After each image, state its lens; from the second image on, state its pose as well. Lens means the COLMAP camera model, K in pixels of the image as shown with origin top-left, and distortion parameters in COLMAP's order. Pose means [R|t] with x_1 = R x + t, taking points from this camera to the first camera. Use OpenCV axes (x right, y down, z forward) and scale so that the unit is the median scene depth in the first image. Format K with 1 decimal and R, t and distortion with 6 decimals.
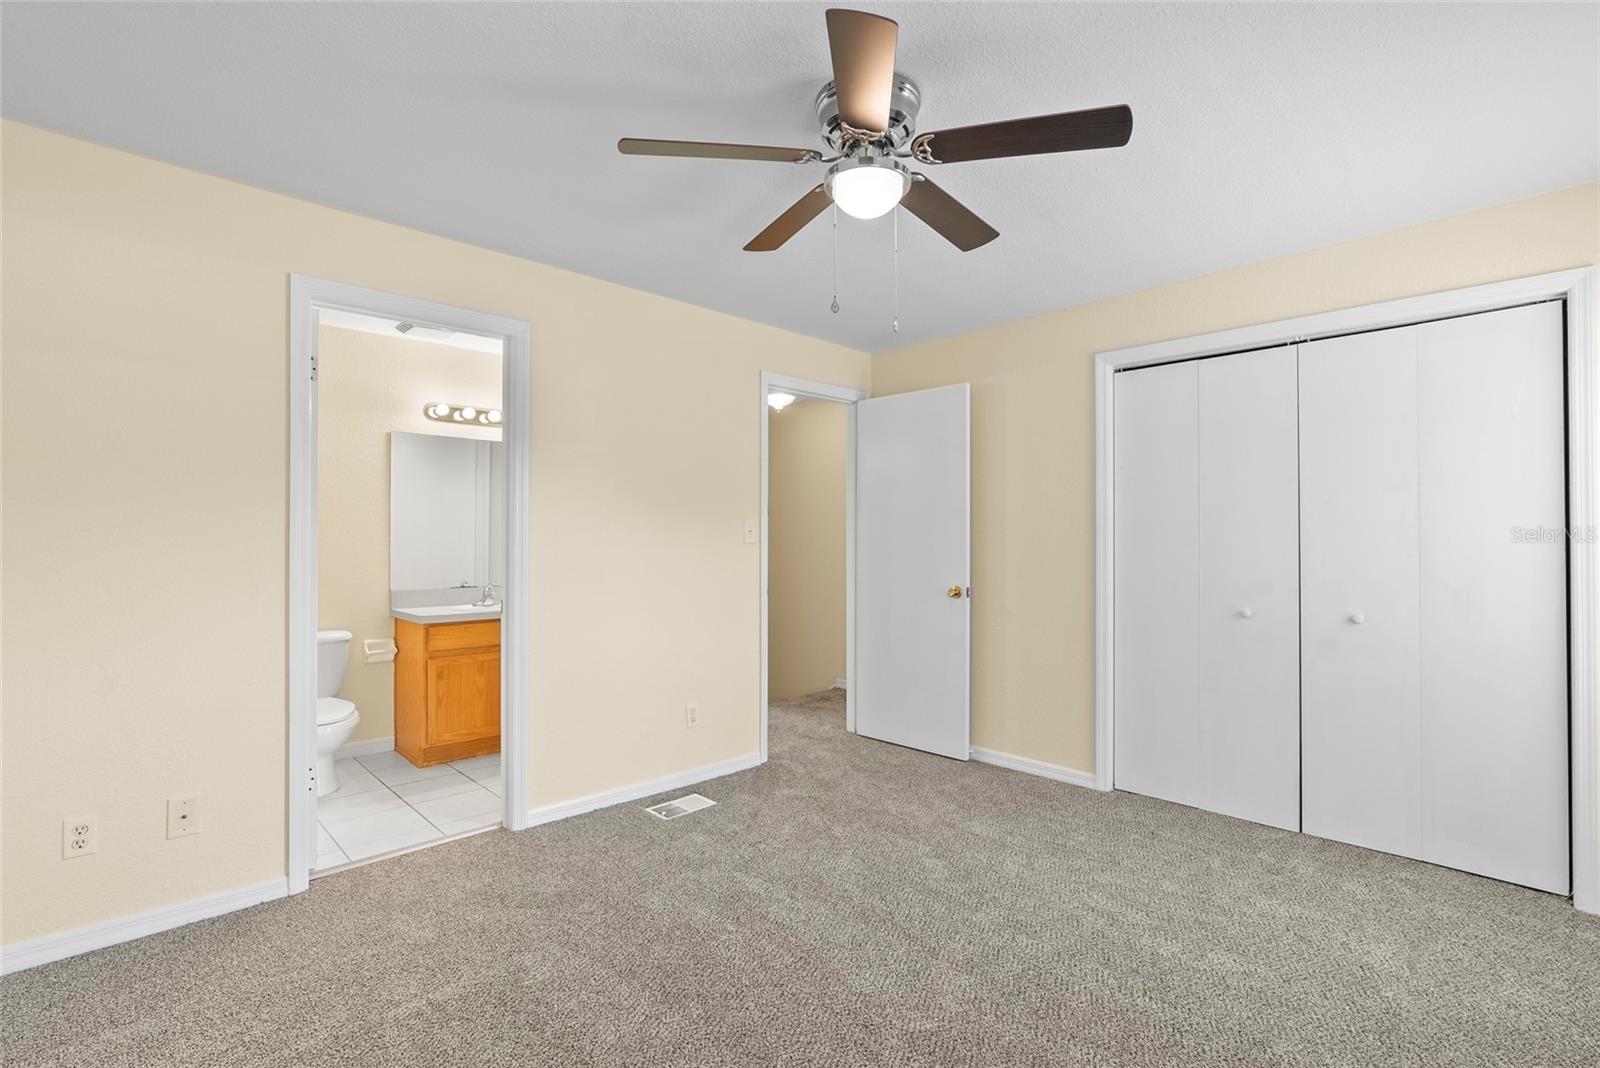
lens RADIAL K [[735.1, 0, 802.0], [0, 735.1, 538.7], [0, 0, 1]] dist [-0.011524, 0.004584]
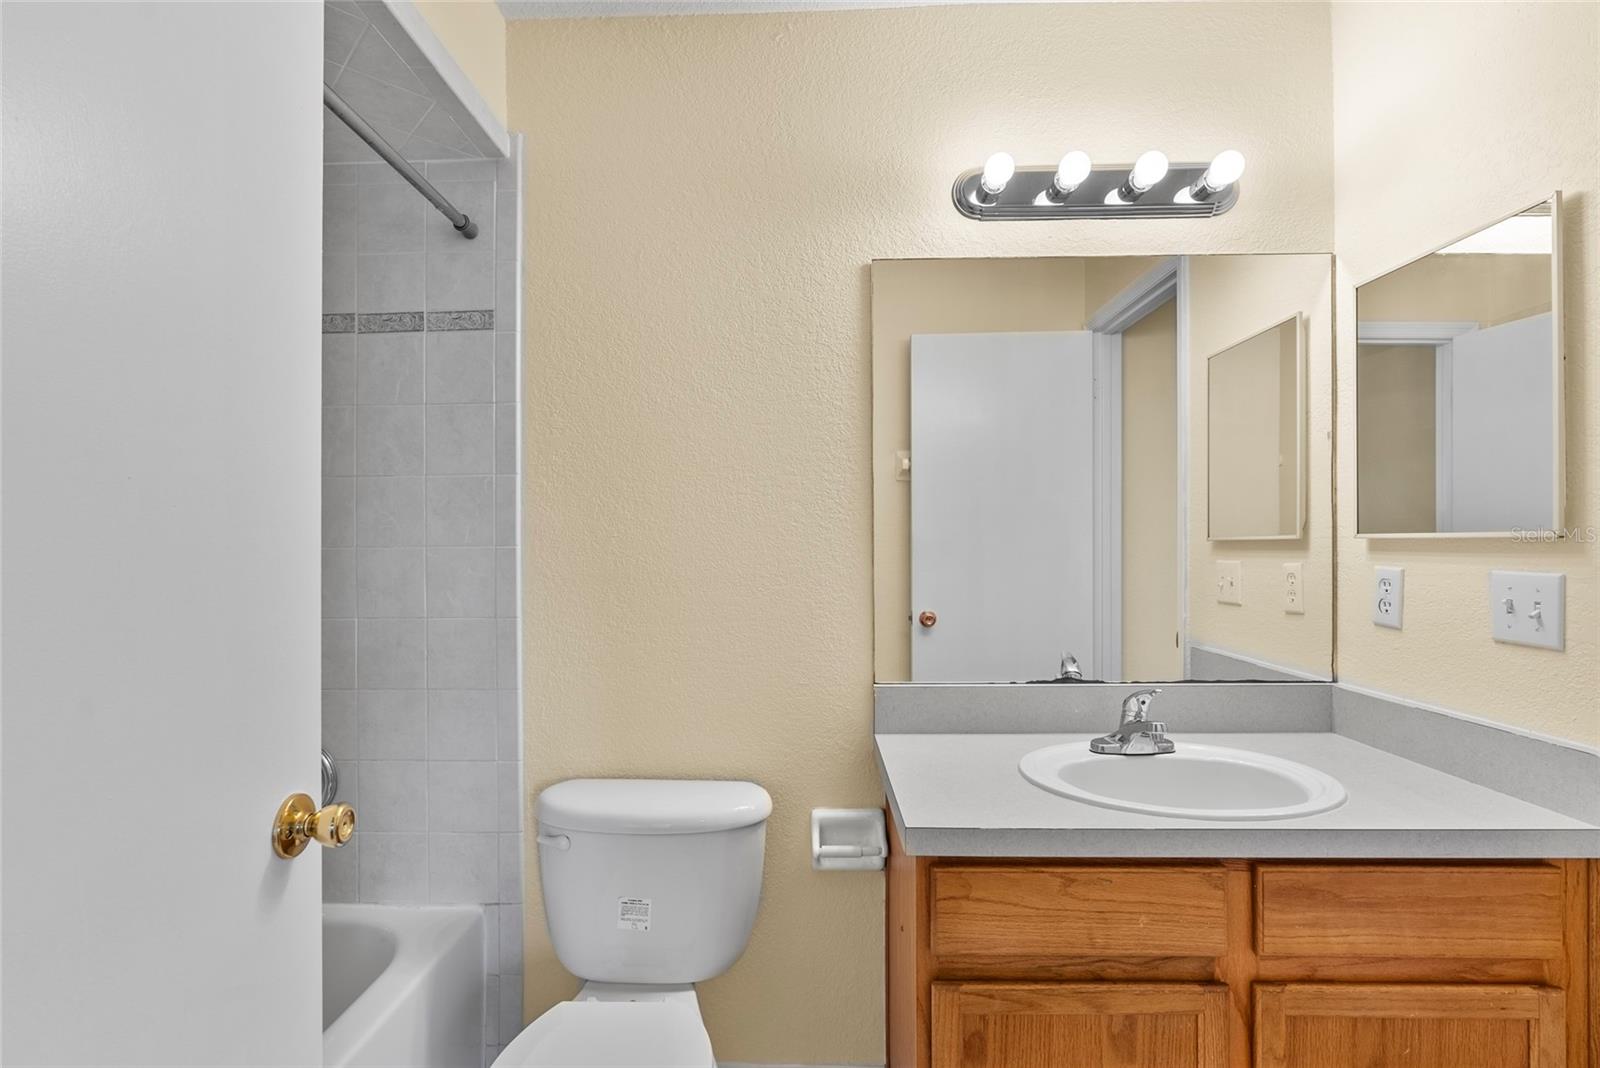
lens RADIAL K [[735.1, 0, 797.8], [0, 735.1, 541.6], [0, 0, 1]] dist [-0.011524, 0.004584]
pose [[0.699843, -0.010323, -0.714223, -0.327208], [0.003848, 0.999936, -0.010682, 0.001613], [0.714287, 0.004728, 0.699837, 0.725492]]
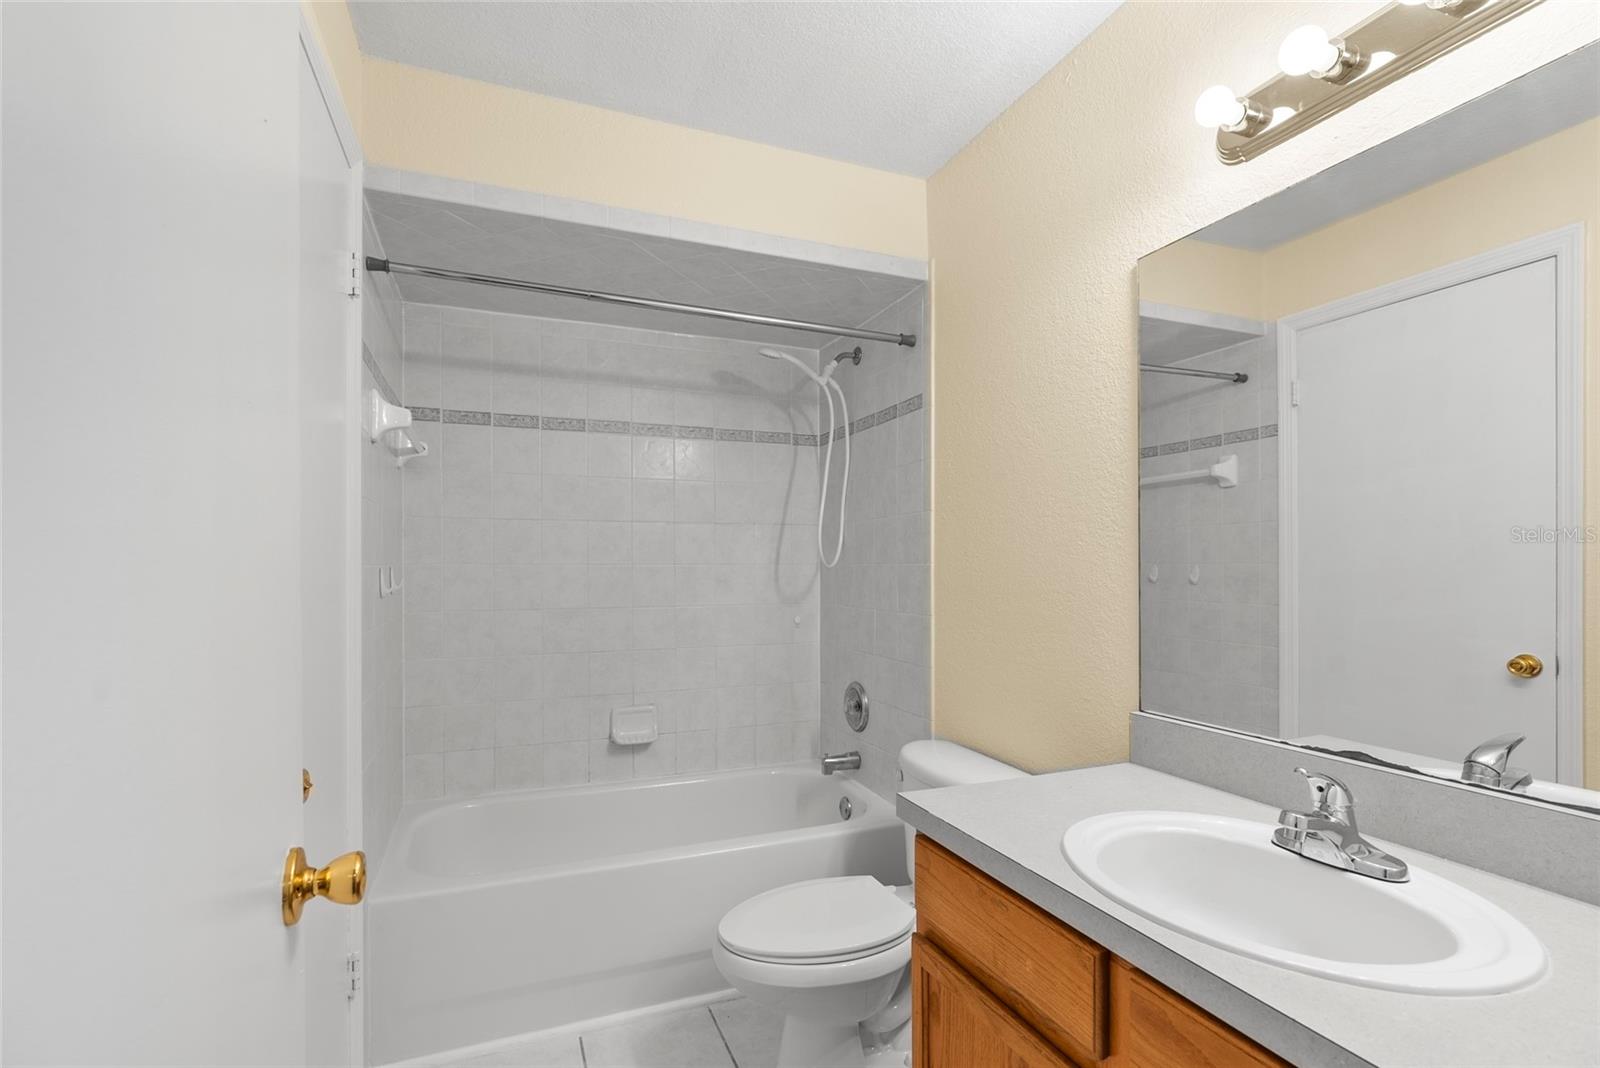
lens RADIAL K [[735.1, 0, 800.4], [0, 735.1, 547.2], [0, 0, 1]] dist [-0.011524, 0.004584]
pose [[-0.361353, -0.014697, -0.932313, -0.173352], [0.006949, 0.999806, -0.018454, -0.003199], [0.932403, -0.013147, -0.361181, 1.003389]]
